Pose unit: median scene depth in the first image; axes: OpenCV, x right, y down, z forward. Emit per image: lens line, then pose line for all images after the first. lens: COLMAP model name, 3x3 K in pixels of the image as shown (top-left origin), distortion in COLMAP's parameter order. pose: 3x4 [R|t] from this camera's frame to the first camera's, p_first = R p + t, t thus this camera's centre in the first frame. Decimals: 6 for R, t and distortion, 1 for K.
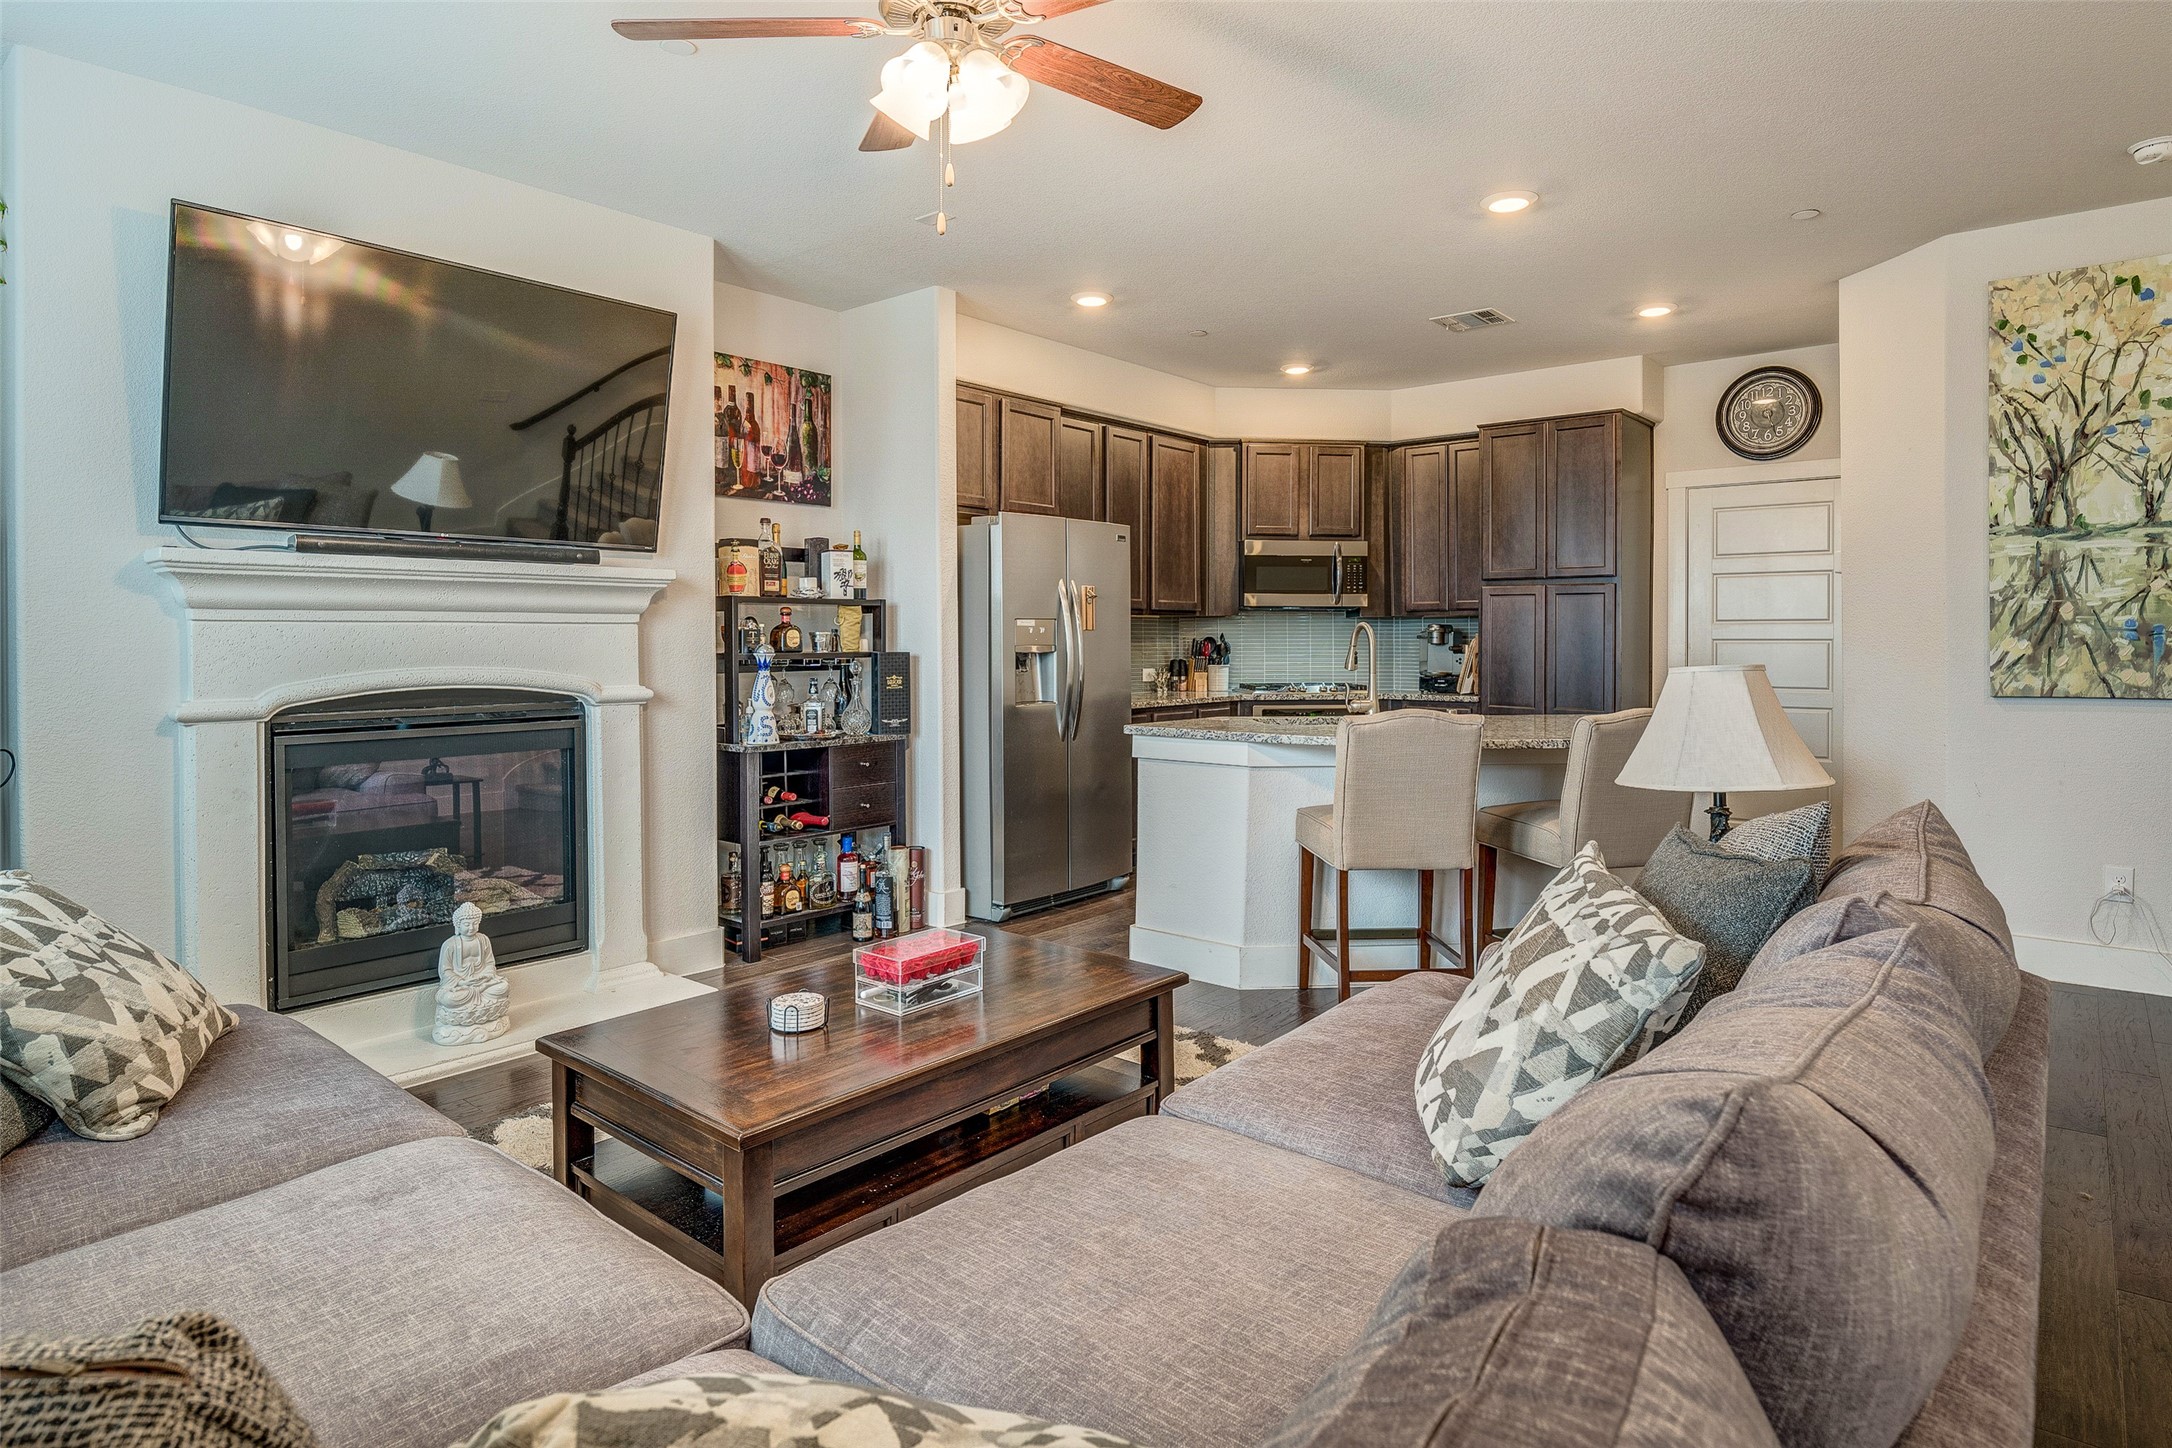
lens RADIAL K [[1185.8, 0, 1072.1], [0, 1185.8, 645.2], [0, 0, 1]] dist [-0.010440, -0.005030]
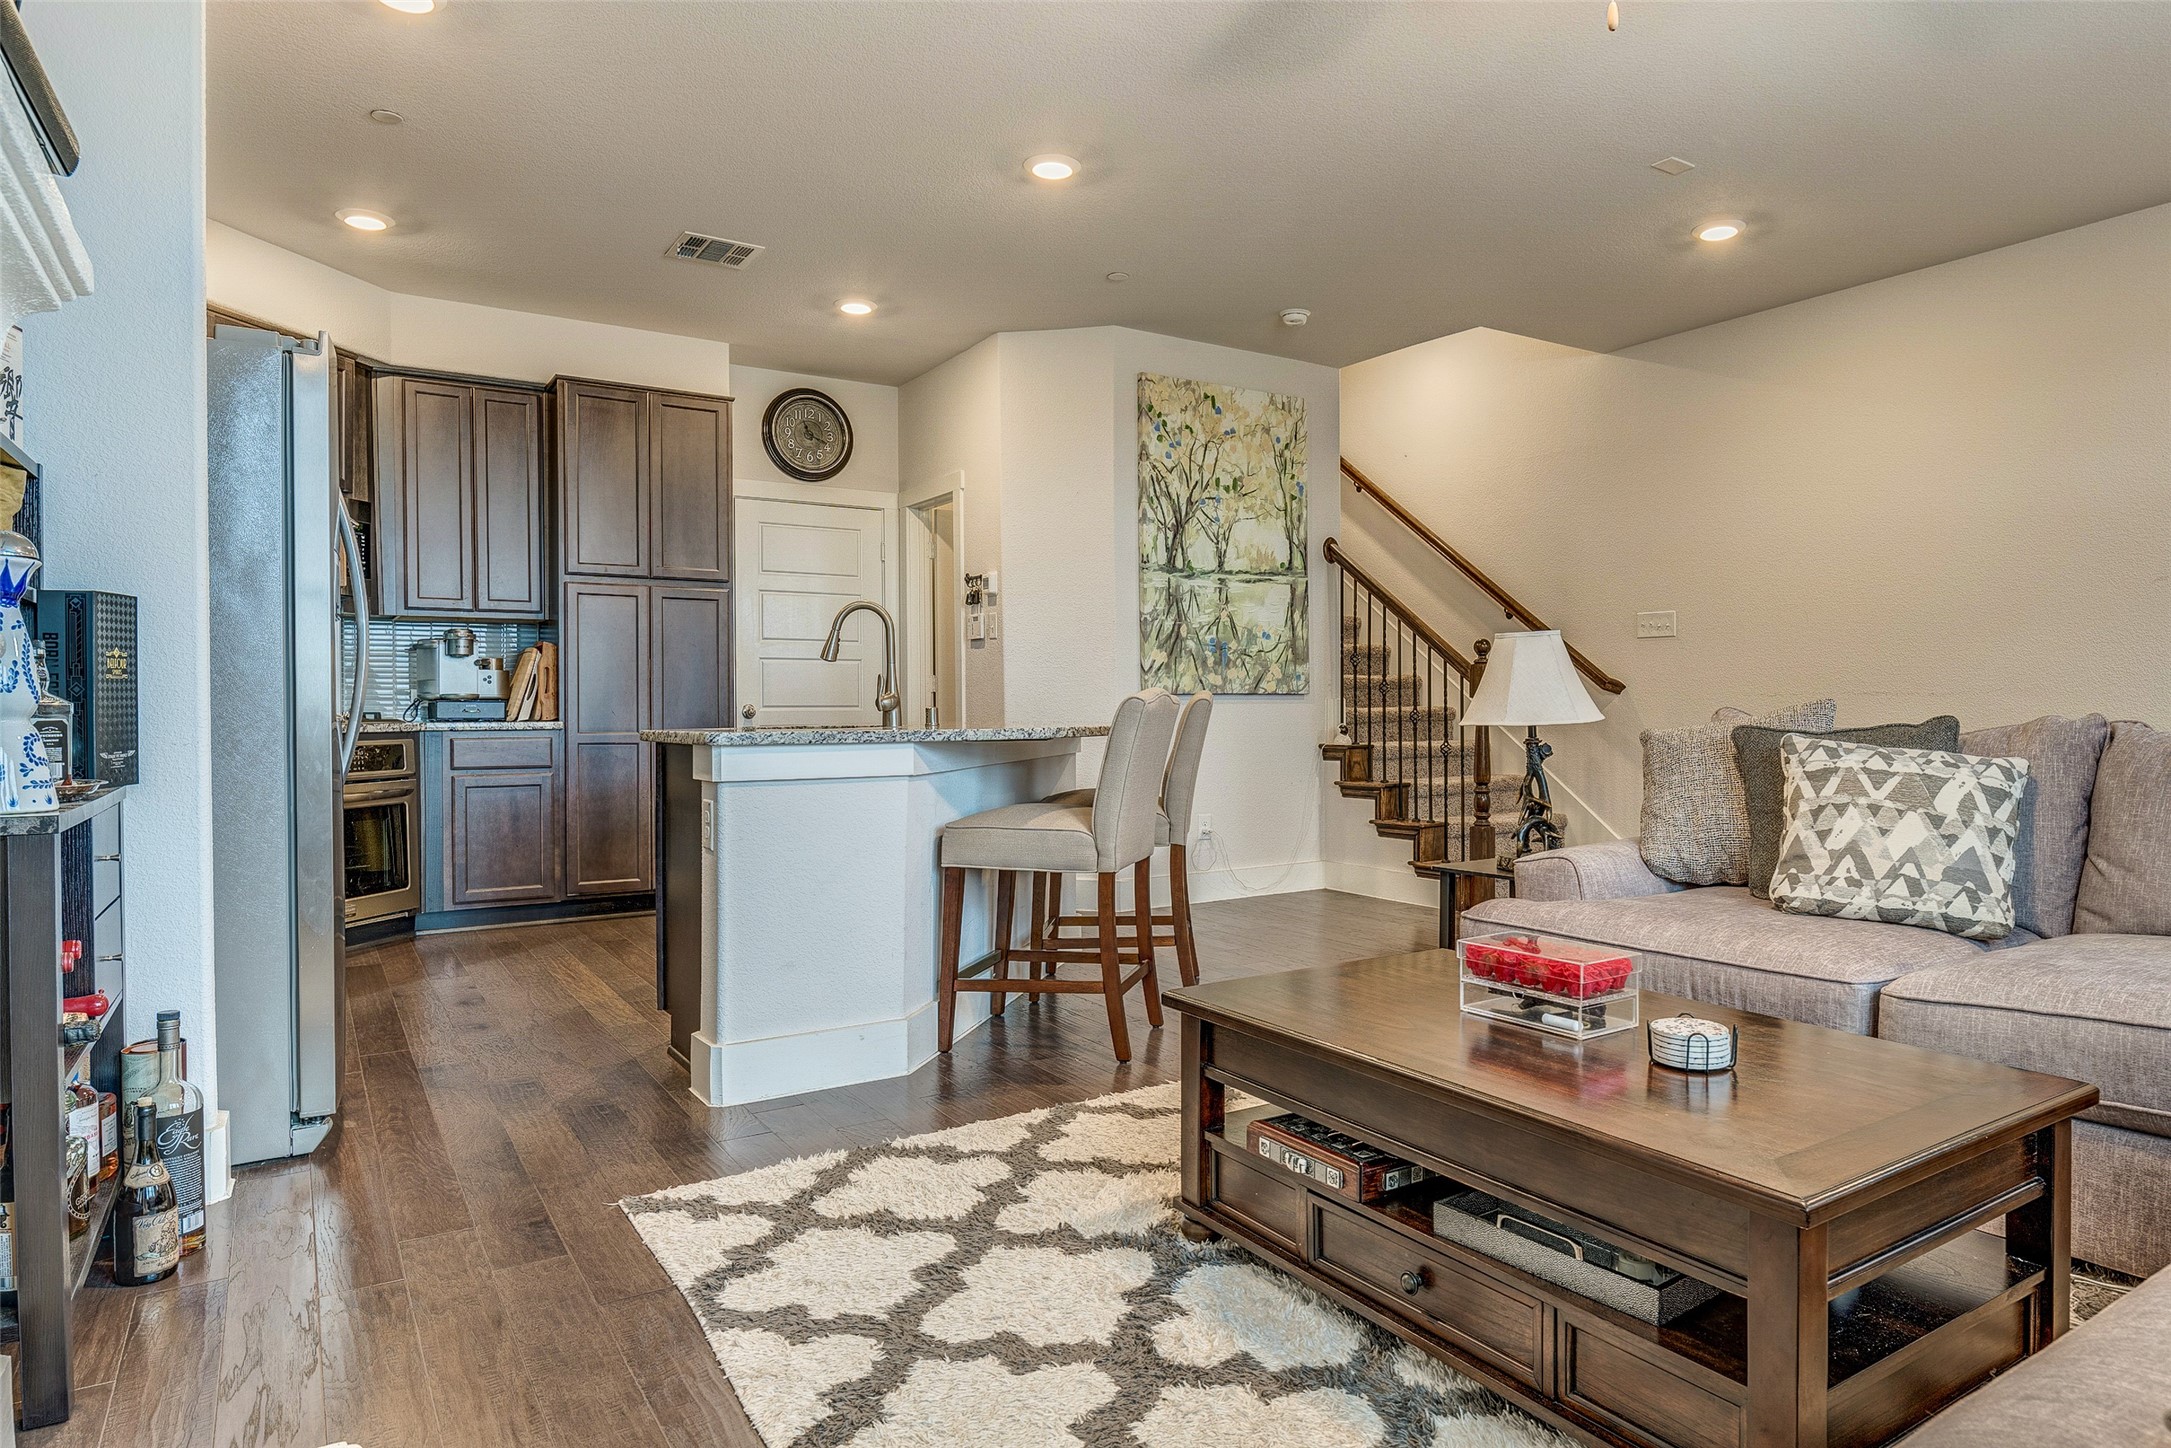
lens RADIAL K [[1290.1, 0, 1167.0], [0, 1290.1, 716.5], [0, 0, 1]] dist [-0.007520, -0.003536]
pose [[0.262589, -0.007990, 0.964875, -0.500532], [0.008932, 0.999943, 0.005849, 0.051611], [-0.964866, 0.007082, 0.262646, 0.525193]]
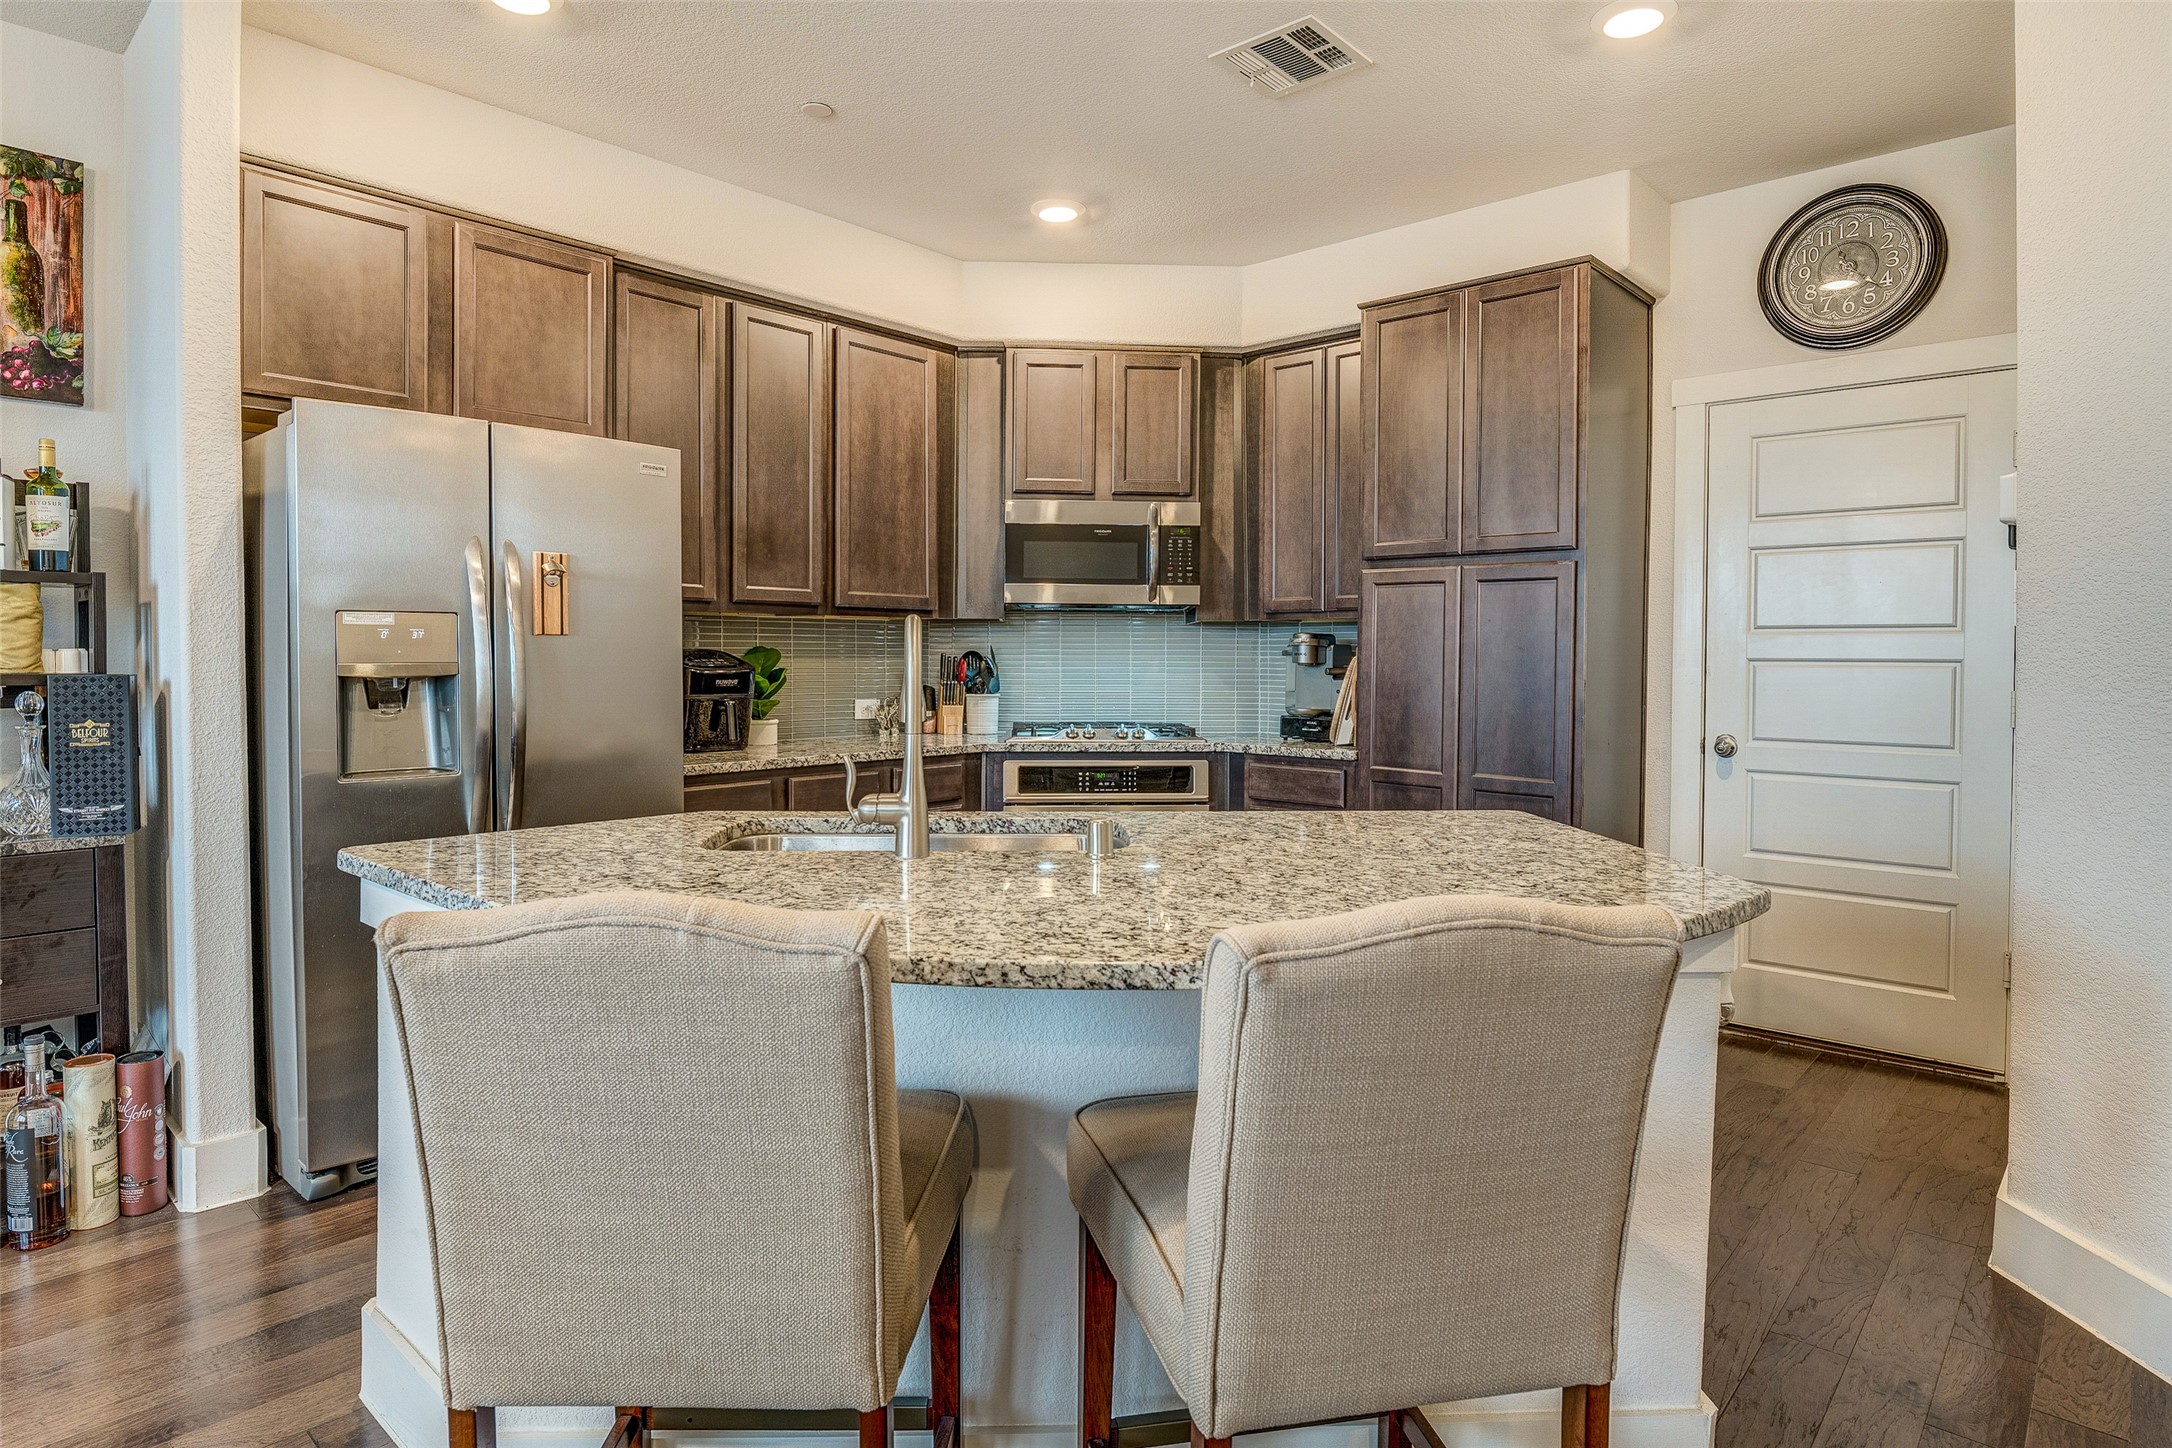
lens RADIAL K [[1185.8, 0, 1073.0], [0, 1185.8, 675.5], [0, 0, 1]] dist [-0.010440, -0.005030]
pose [[0.999439, 0.006236, -0.032903, 0.292230], [-0.005859, 0.999916, 0.011540, -0.002150], [0.032972, -0.011341, 0.999392, 0.519398]]
